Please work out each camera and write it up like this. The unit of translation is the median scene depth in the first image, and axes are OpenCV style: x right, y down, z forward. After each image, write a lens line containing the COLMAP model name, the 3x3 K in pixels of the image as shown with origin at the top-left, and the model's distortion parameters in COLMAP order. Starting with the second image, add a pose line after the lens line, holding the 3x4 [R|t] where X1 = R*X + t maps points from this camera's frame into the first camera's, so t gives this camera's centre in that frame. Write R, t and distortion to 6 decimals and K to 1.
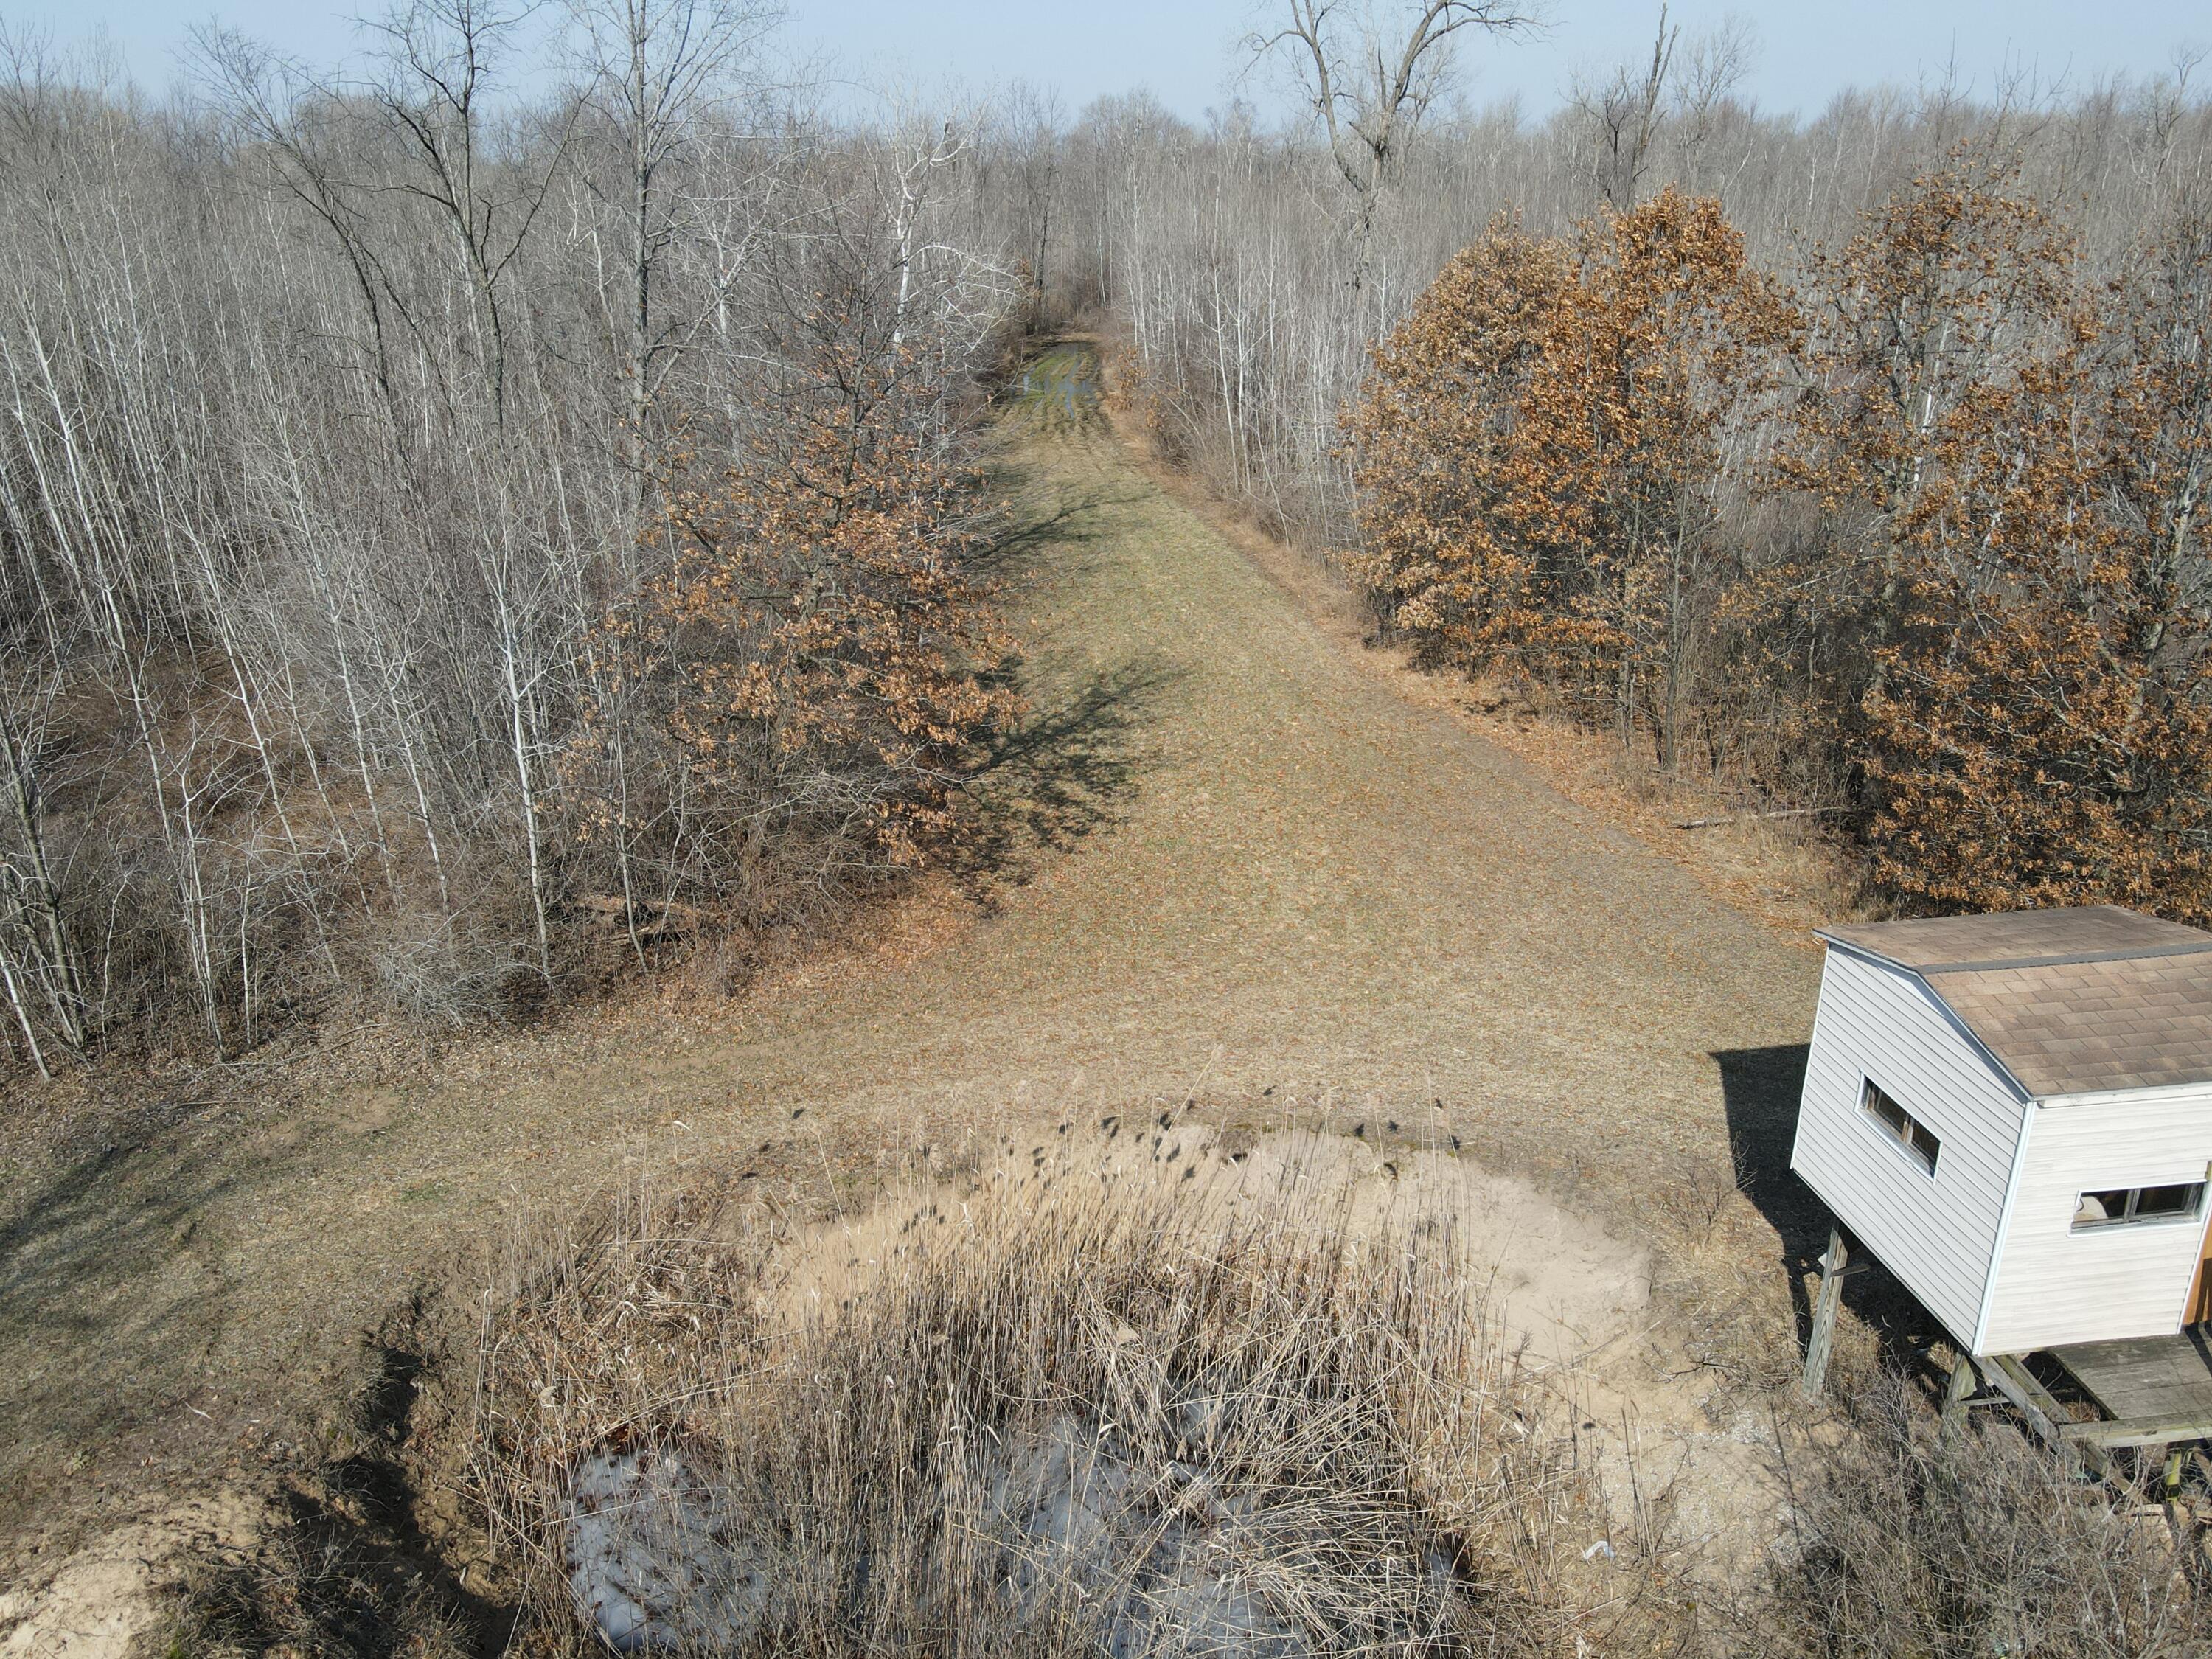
lens RADIAL K [[1621.5, 0, 1112.7], [0, 1621.5, 830.1], [0, 0, 1]] dist [-0.003752, 0.033351]
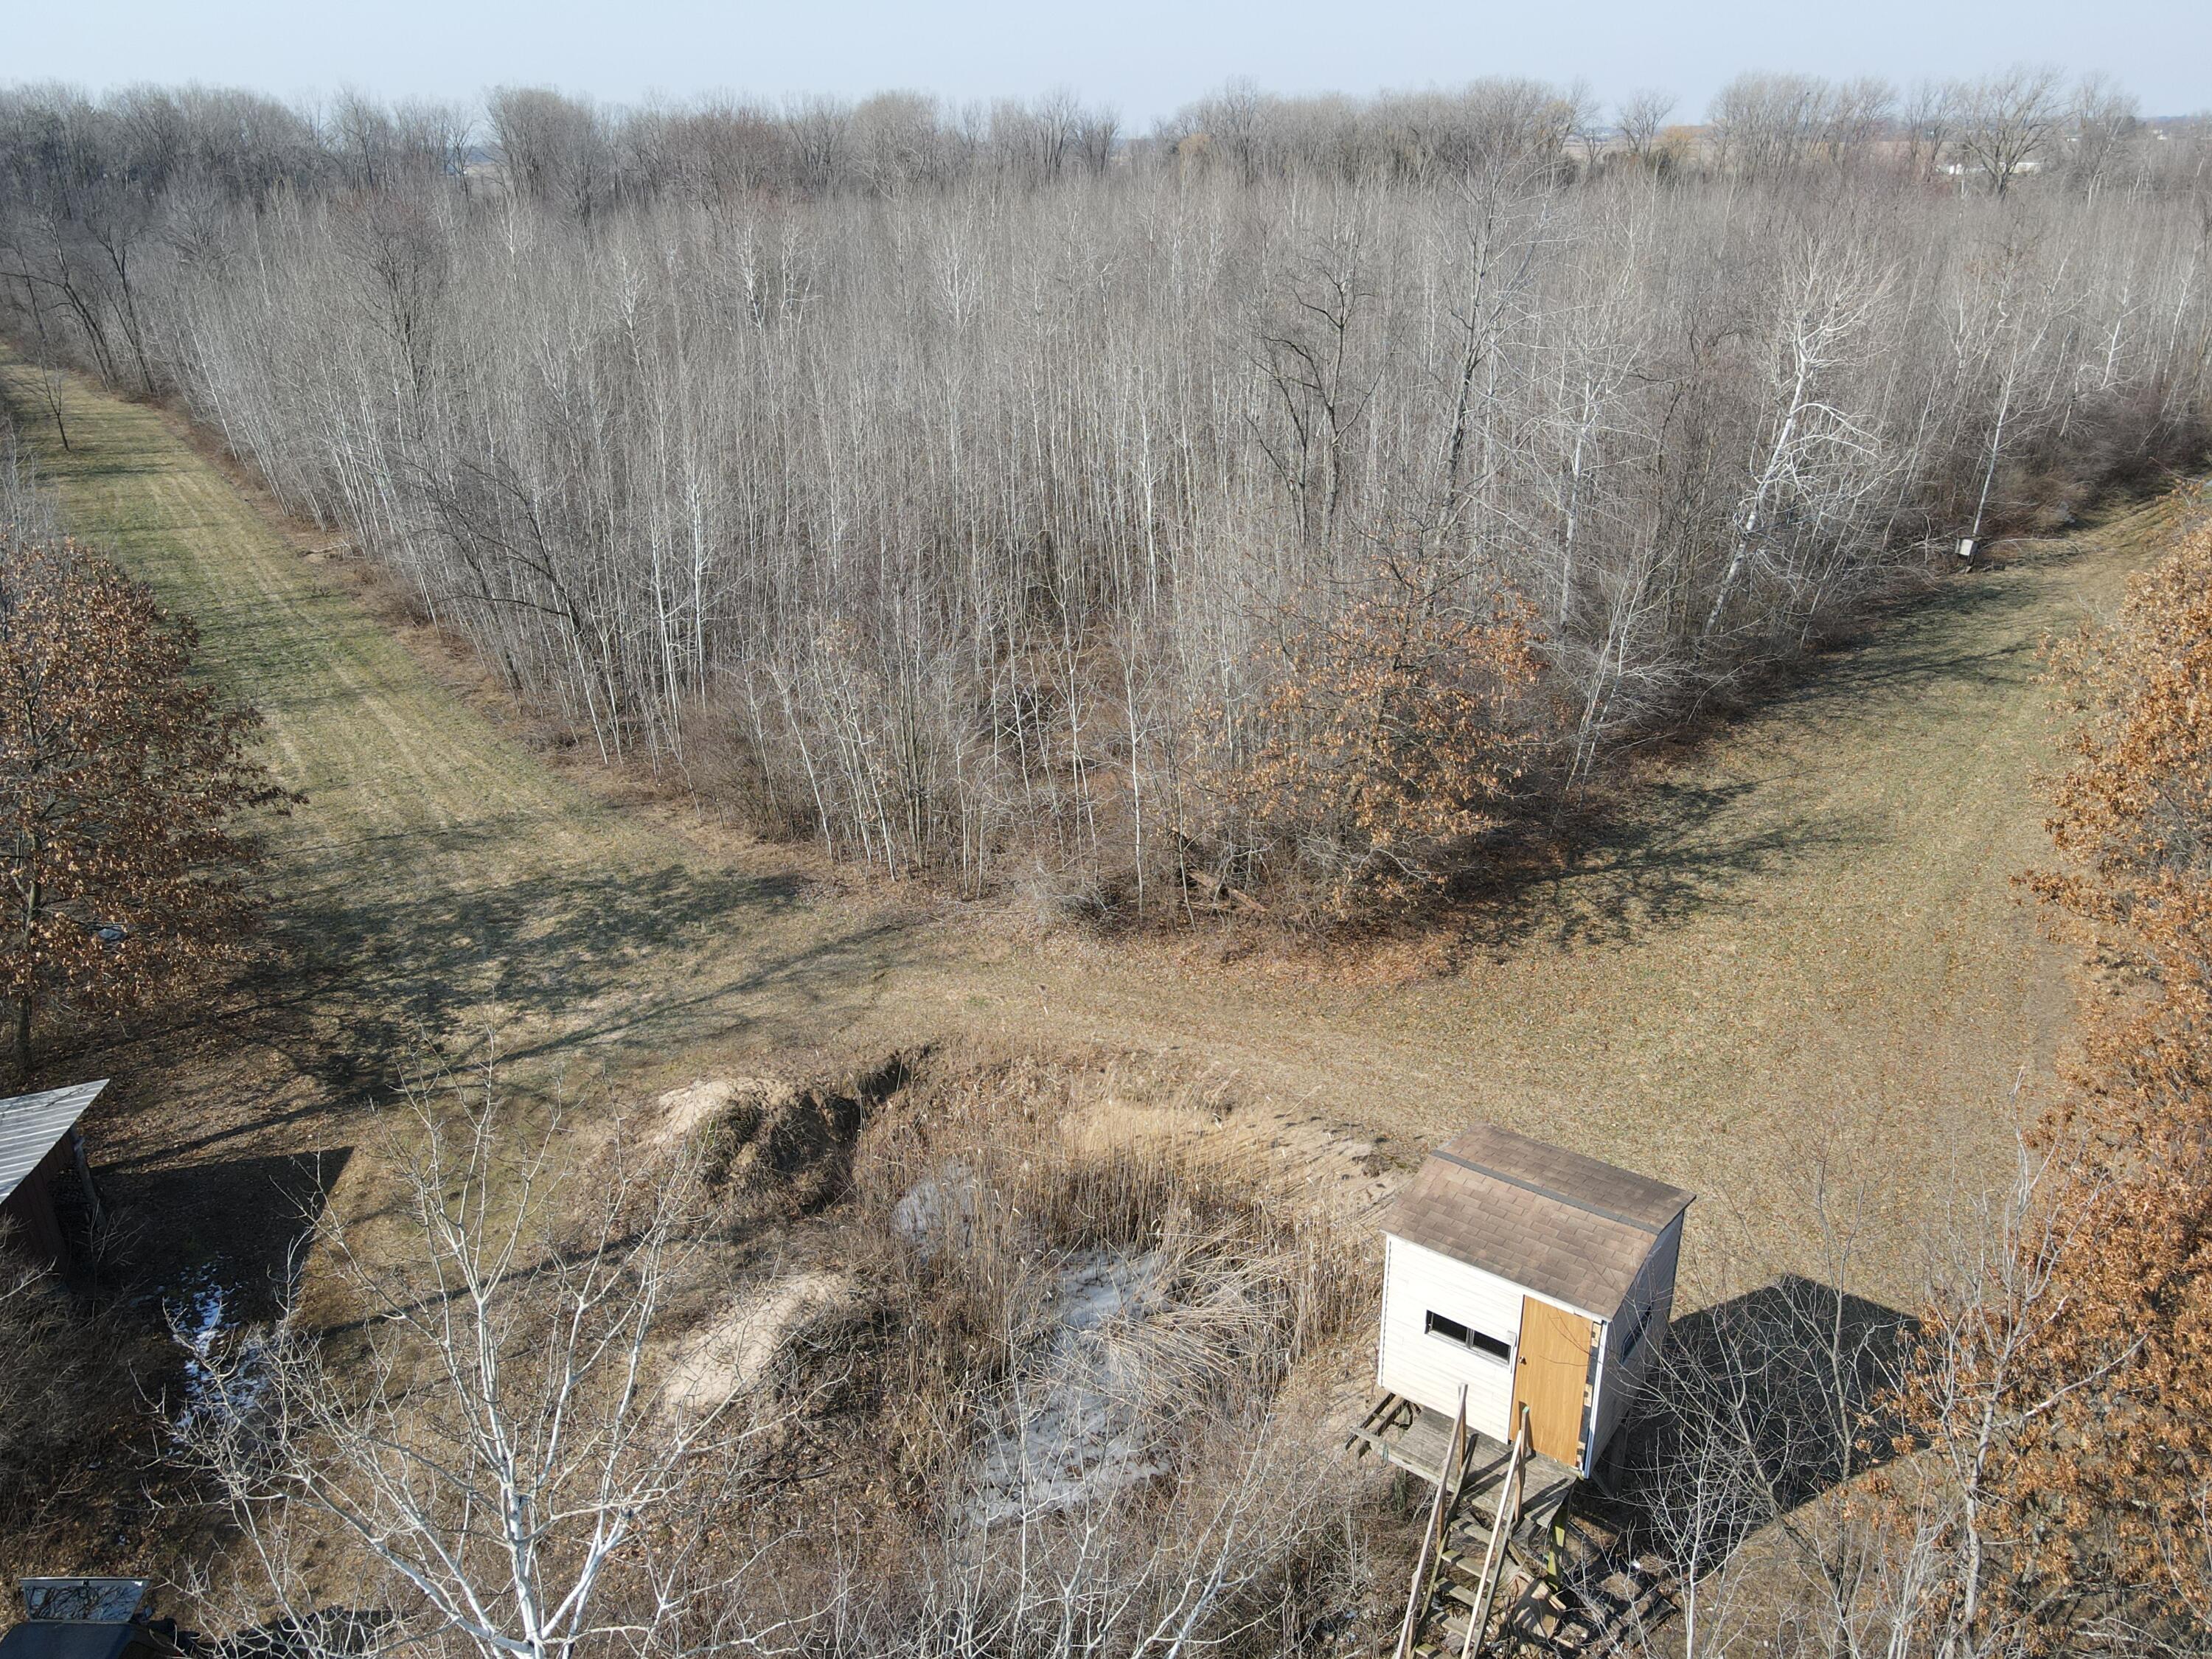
lens RADIAL K [[1621.5, 0, 1100.2], [0, 1621.5, 824.8], [0, 0, 1]] dist [-0.003752, 0.033351]
pose [[0.707819, 0.268005, -0.653579, 0.792104], [-0.257725, 0.959433, 0.114310, -0.204268], [0.657701, 0.087532, 0.748176, -0.271020]]
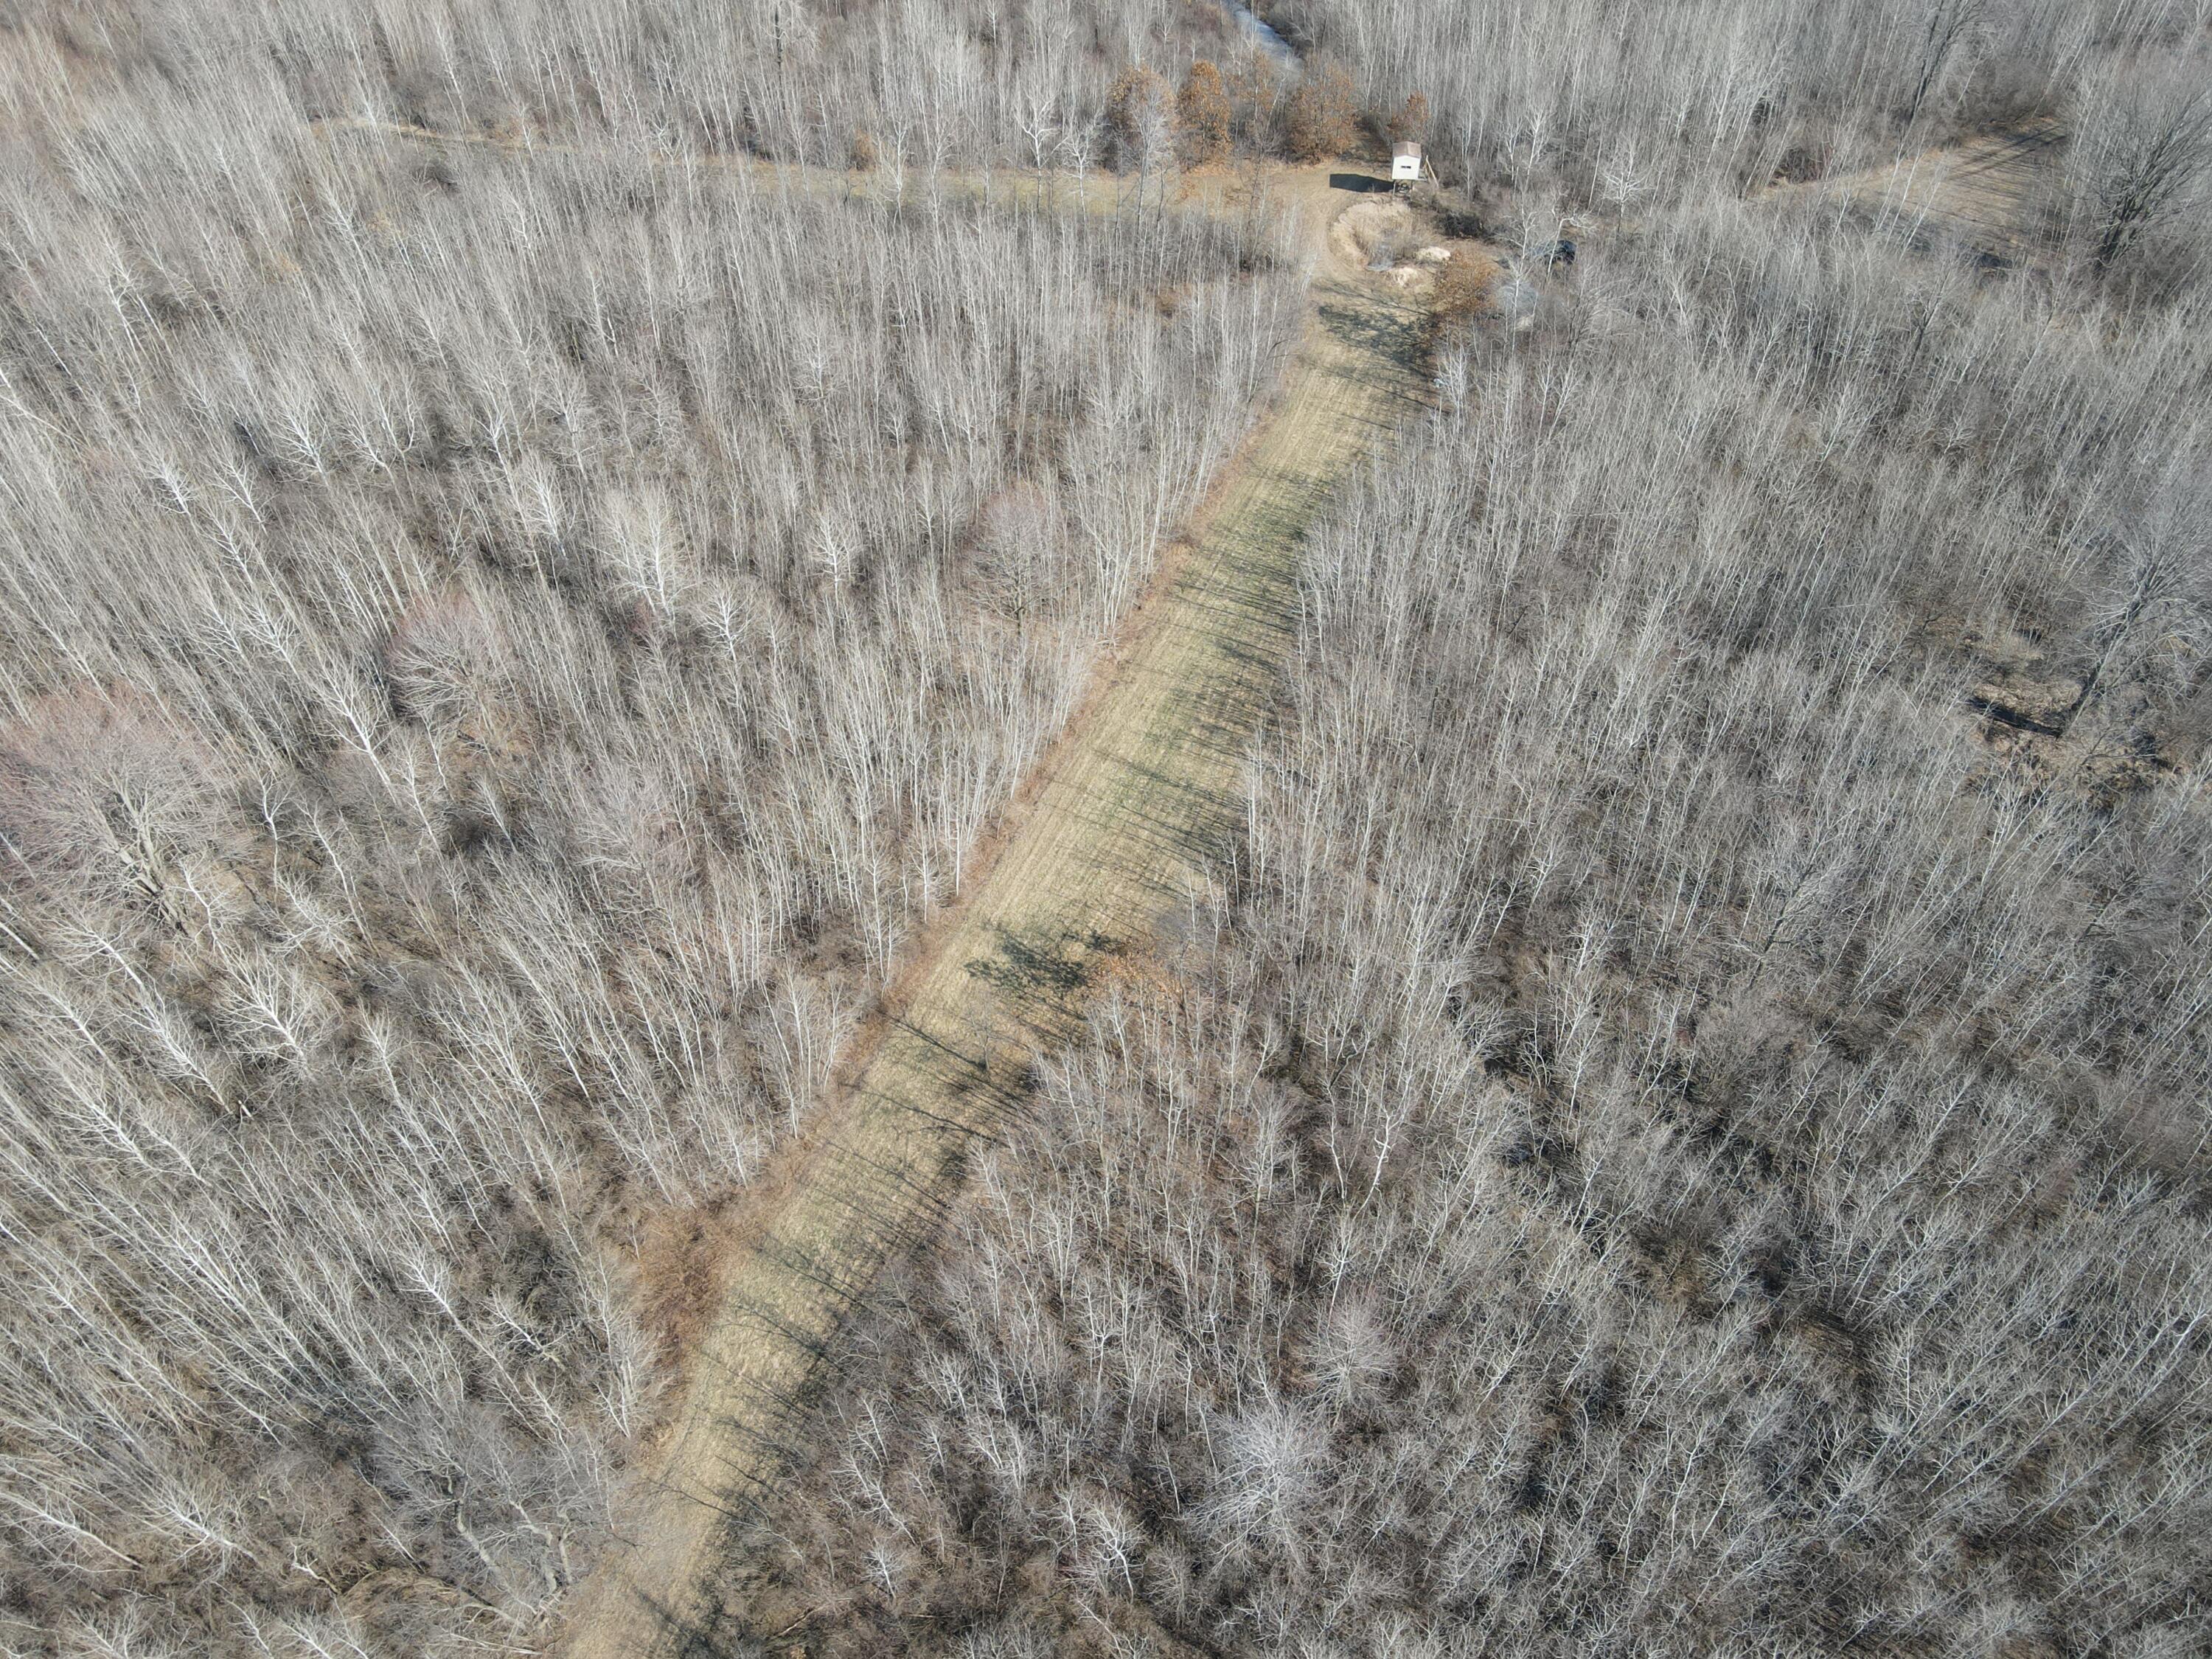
lens RADIAL K [[1621.5, 0, 1116.5], [0, 1621.5, 826.5], [0, 0, 1]] dist [-0.003752, 0.033351]
pose [[0.224883, -0.729816, 0.645597, -8.197604], [0.364399, 0.677483, 0.638929, -3.598928], [-0.903682, 0.091570, 0.418299, -1.217051]]
